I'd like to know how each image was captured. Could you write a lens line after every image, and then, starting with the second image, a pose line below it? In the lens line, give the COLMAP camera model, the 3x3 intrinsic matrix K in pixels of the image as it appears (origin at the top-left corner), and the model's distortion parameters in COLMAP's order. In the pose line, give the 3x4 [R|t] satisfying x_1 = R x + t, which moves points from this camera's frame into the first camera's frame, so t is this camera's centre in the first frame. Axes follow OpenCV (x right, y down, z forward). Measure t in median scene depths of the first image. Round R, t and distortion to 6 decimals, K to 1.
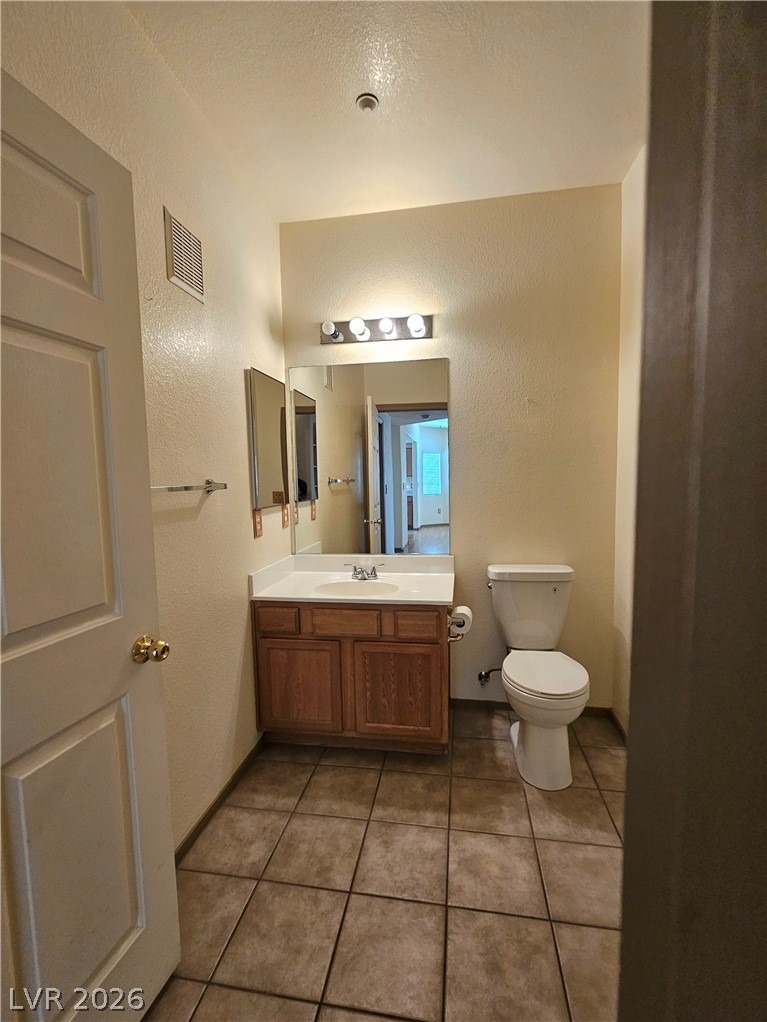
lens RADIAL K [[438.4, 0, 383.5], [0, 438.4, 511.0], [0, 0, 1]] dist [-0.000938, -0.000169]
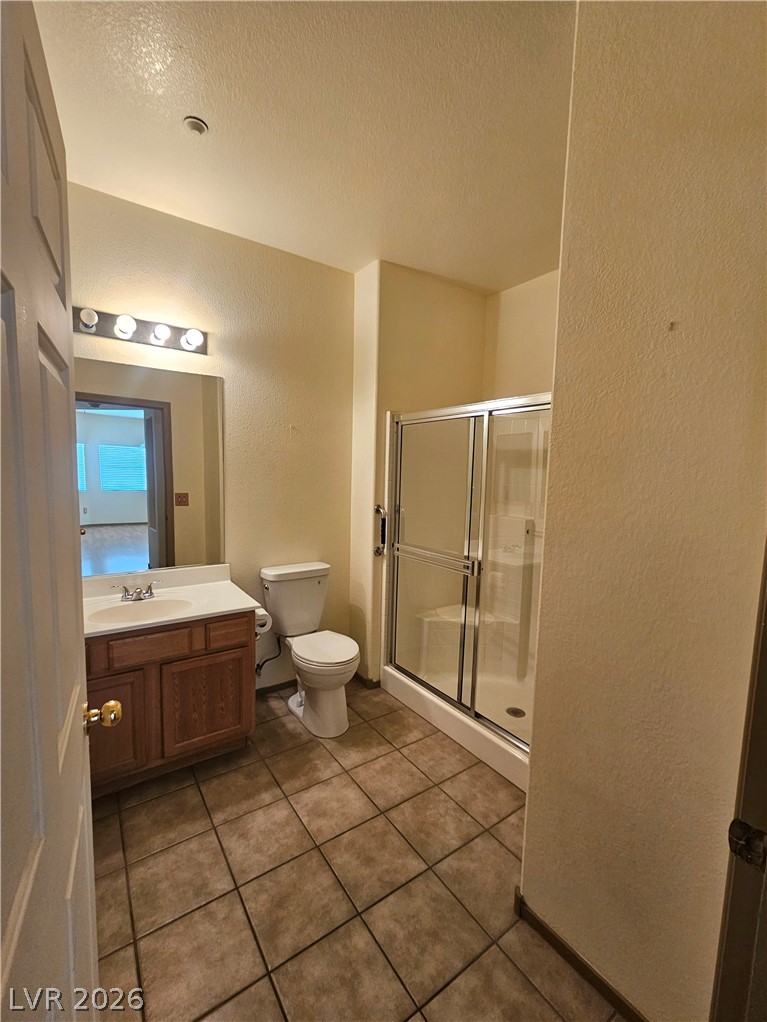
lens RADIAL K [[420.0, 0, 378.1], [0, 420.0, 512.6], [0, 0, 1]] dist [0.000363, 0.001099]
pose [[0.728680, -0.023484, 0.684452, -0.360070], [0.013904, 0.999713, 0.019498, -0.049553], [-0.684713, -0.004691, 0.728797, 0.007527]]
